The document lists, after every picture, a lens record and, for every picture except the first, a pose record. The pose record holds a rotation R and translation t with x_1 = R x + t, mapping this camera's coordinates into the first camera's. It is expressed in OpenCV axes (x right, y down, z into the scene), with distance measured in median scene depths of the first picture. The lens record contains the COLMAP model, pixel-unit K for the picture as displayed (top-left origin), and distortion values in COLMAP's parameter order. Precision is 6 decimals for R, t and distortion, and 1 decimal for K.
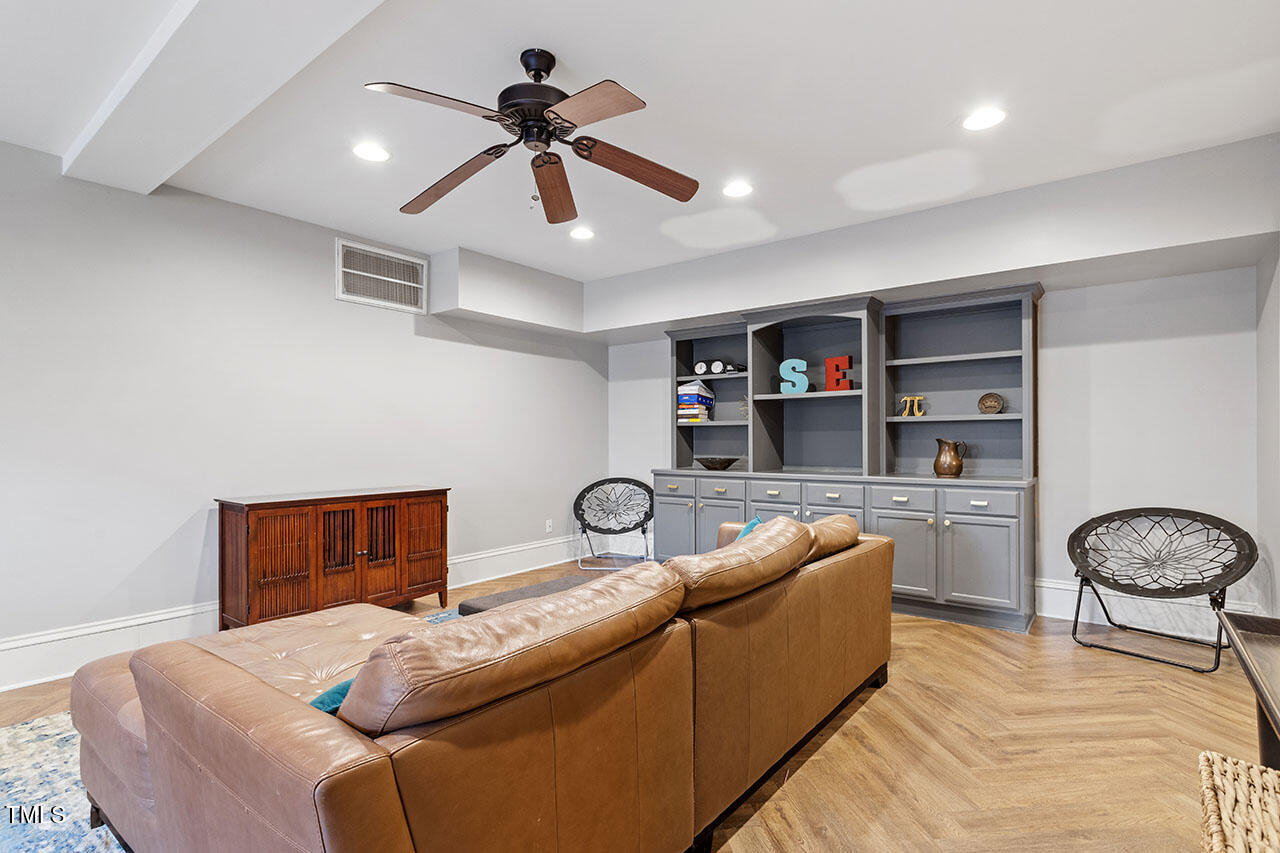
lens RADIAL K [[608.5, 0, 633.9], [0, 608.5, 439.1], [0, 0, 1]] dist [0.004461, 0.001853]
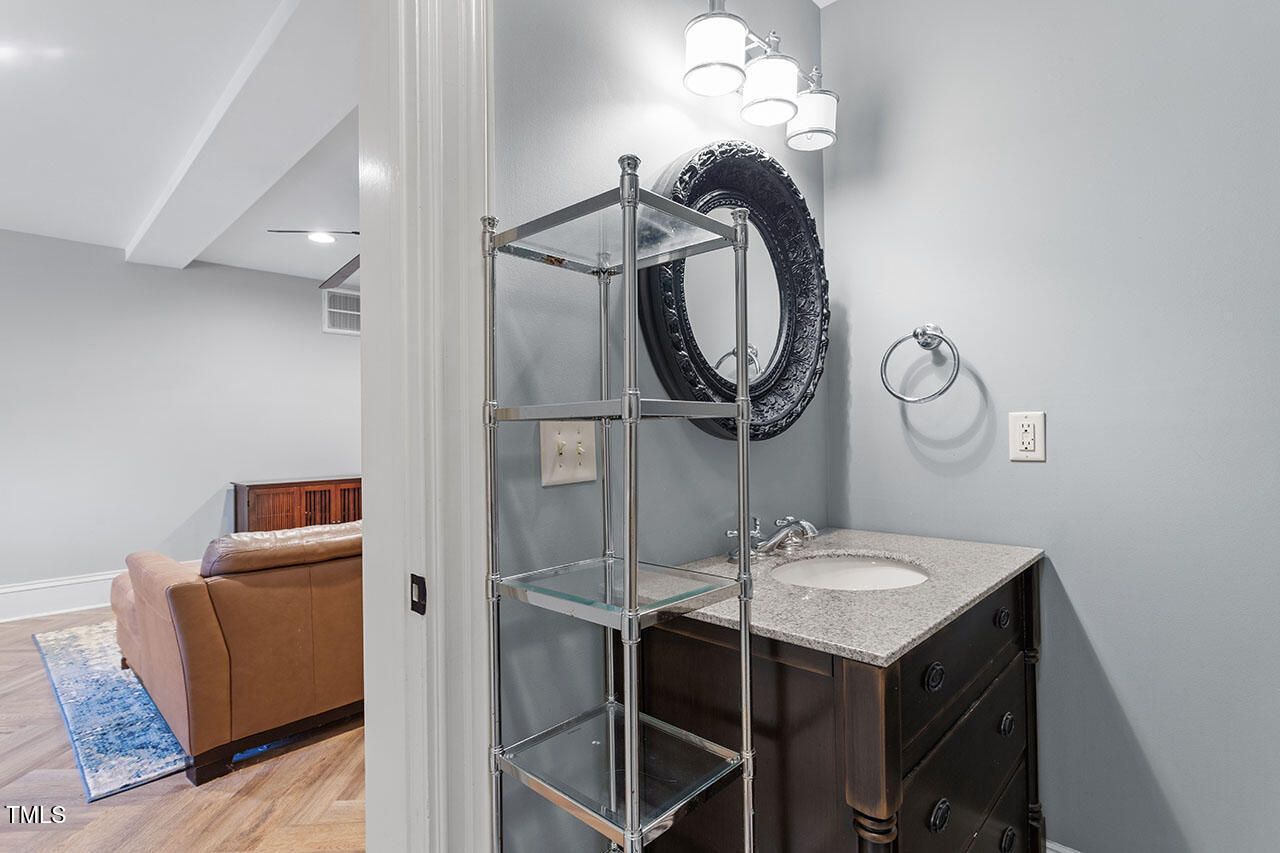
lens RADIAL K [[608.5, 0, 648.0], [0, 608.5, 423.6], [0, 0, 1]] dist [0.004461, 0.001853]
pose [[0.995780, -0.012992, -0.090854, 0.428914], [0.012057, 0.999869, -0.010832, -0.009962], [0.090982, 0.009691, 0.995805, -0.331905]]
